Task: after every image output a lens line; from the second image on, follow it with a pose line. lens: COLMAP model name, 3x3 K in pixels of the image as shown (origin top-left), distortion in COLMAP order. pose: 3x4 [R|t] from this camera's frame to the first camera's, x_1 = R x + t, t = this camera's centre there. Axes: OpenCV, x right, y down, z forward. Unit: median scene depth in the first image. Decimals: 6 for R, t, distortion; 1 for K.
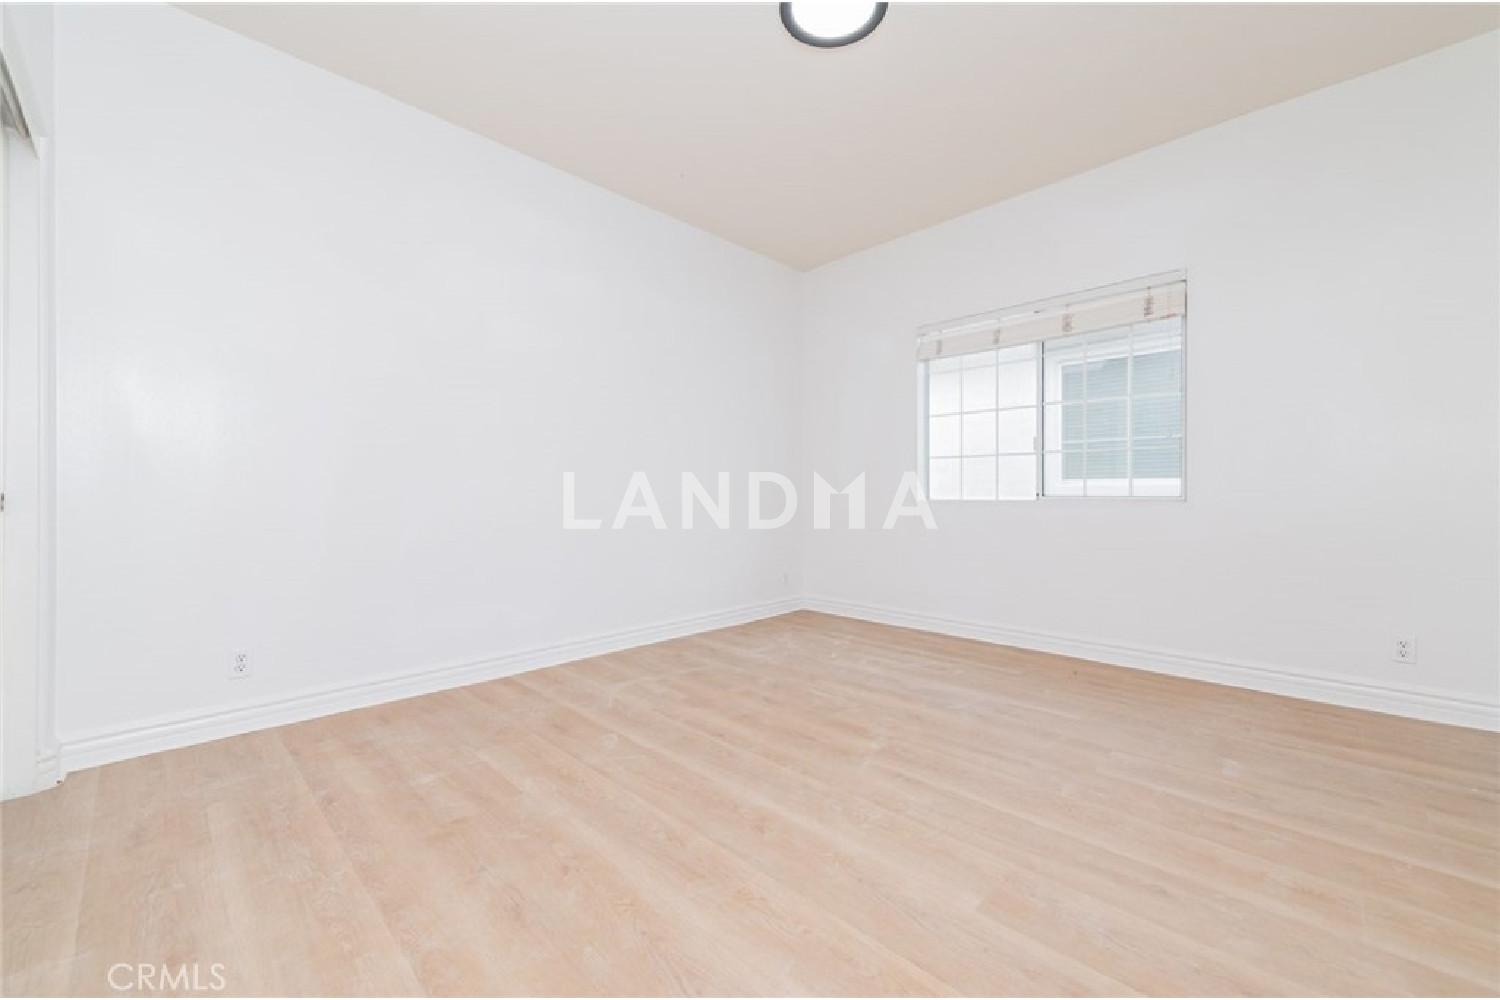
lens RADIAL K [[589.8, 0, 742.3], [0, 589.8, 488.1], [0, 0, 1]] dist [0.003720, -0.001521]
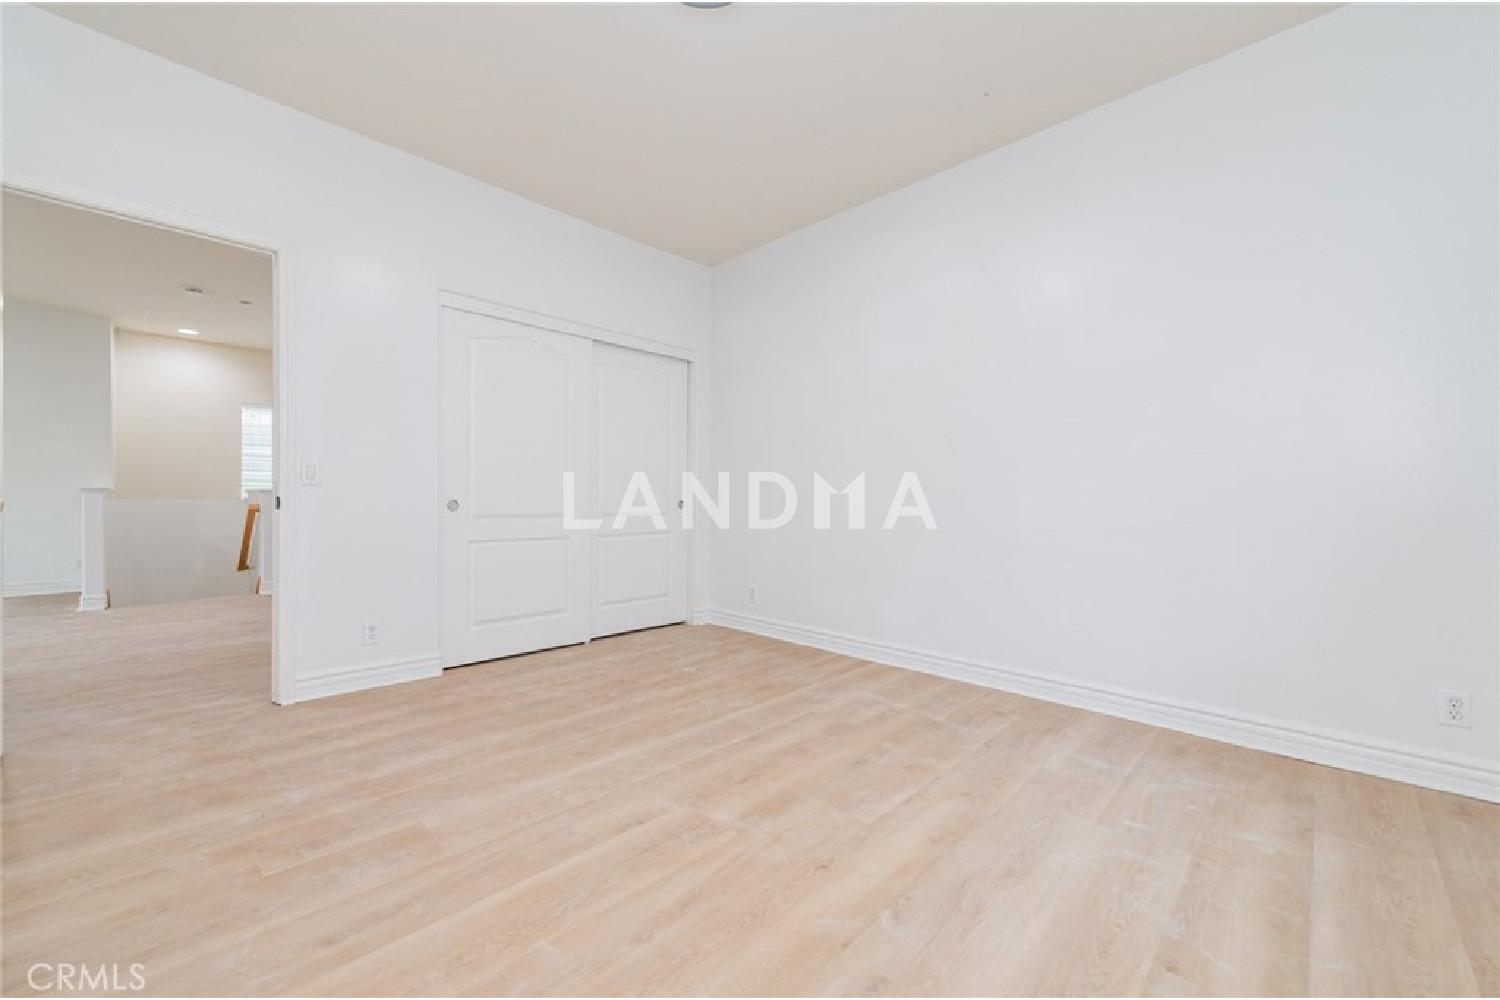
lens RADIAL K [[589.8, 0, 741.1], [0, 589.8, 499.4], [0, 0, 1]] dist [0.003720, -0.001521]
pose [[0.010163, 0.003357, -0.999943, 0.955664], [-0.002818, 0.999990, 0.003329, 0.005075], [0.999944, 0.002784, 0.010172, 0.955873]]
